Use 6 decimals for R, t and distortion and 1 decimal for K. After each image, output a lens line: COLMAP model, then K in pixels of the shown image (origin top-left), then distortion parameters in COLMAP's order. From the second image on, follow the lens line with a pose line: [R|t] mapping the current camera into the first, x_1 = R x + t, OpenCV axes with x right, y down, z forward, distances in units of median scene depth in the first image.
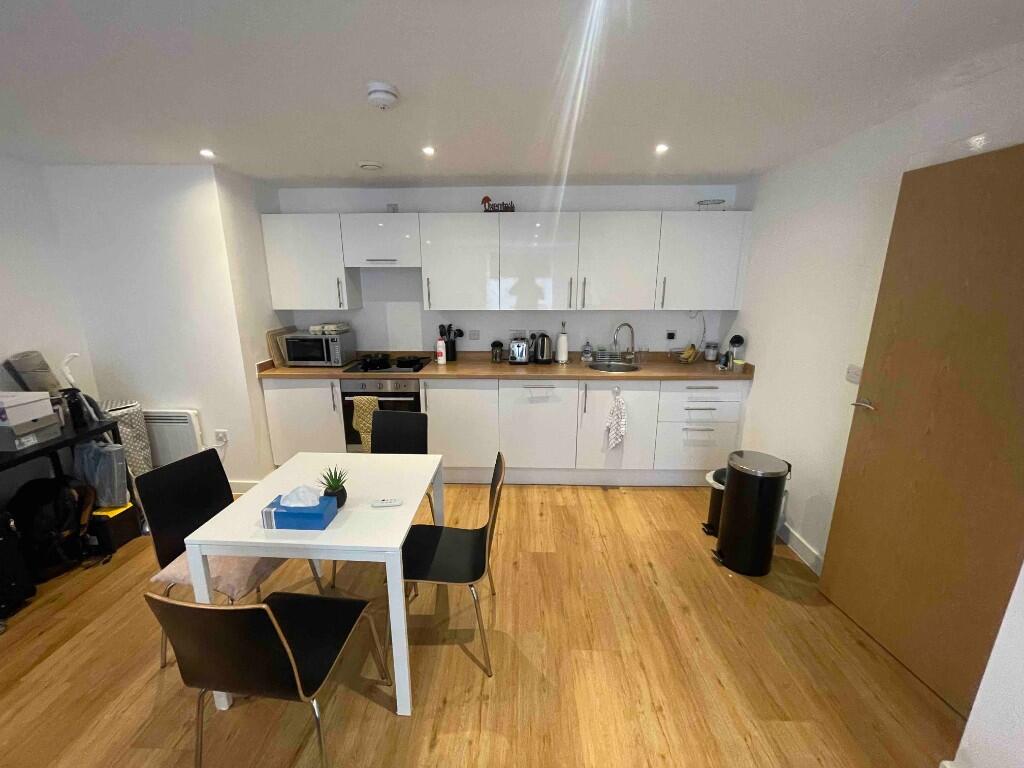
lens RADIAL K [[416.7, 0, 508.1], [0, 416.7, 381.0], [0, 0, 1]] dist [0.000892, 0.000086]
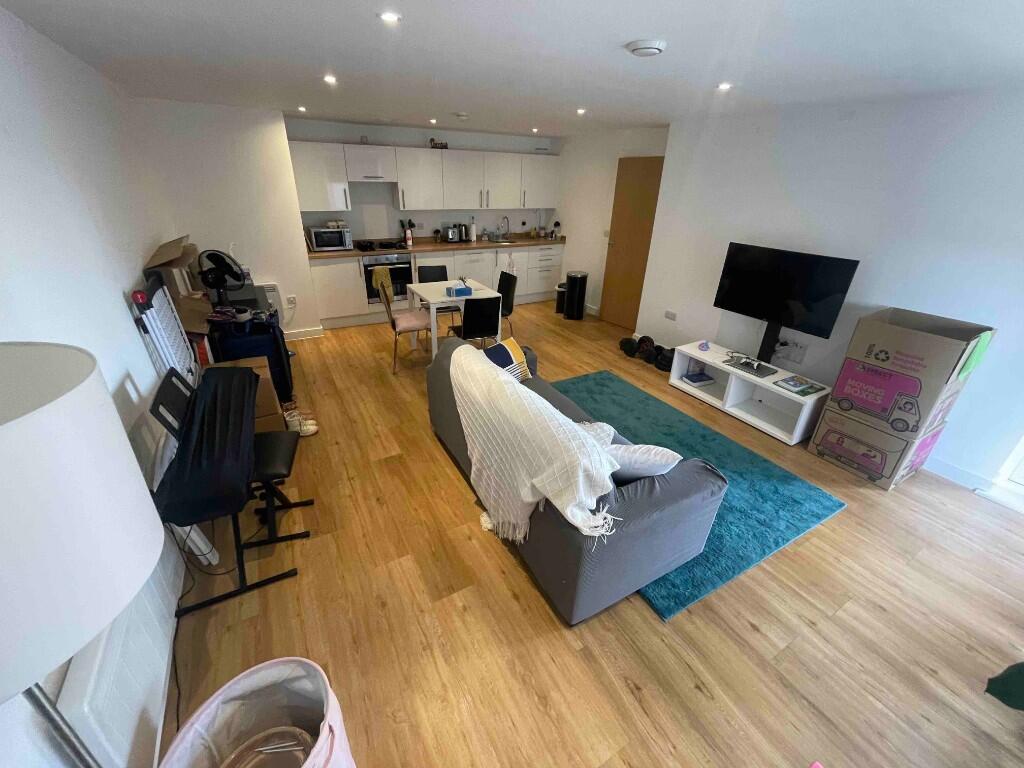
lens RADIAL K [[416.7, 0, 509.0], [0, 416.7, 376.7], [0, 0, 1]] dist [0.000892, 0.000086]
pose [[0.851824, -0.204161, 0.482404, -0.792210], [0.095620, 0.966052, 0.240002, 0.112233], [-0.515026, -0.158312, 0.842428, -0.723823]]
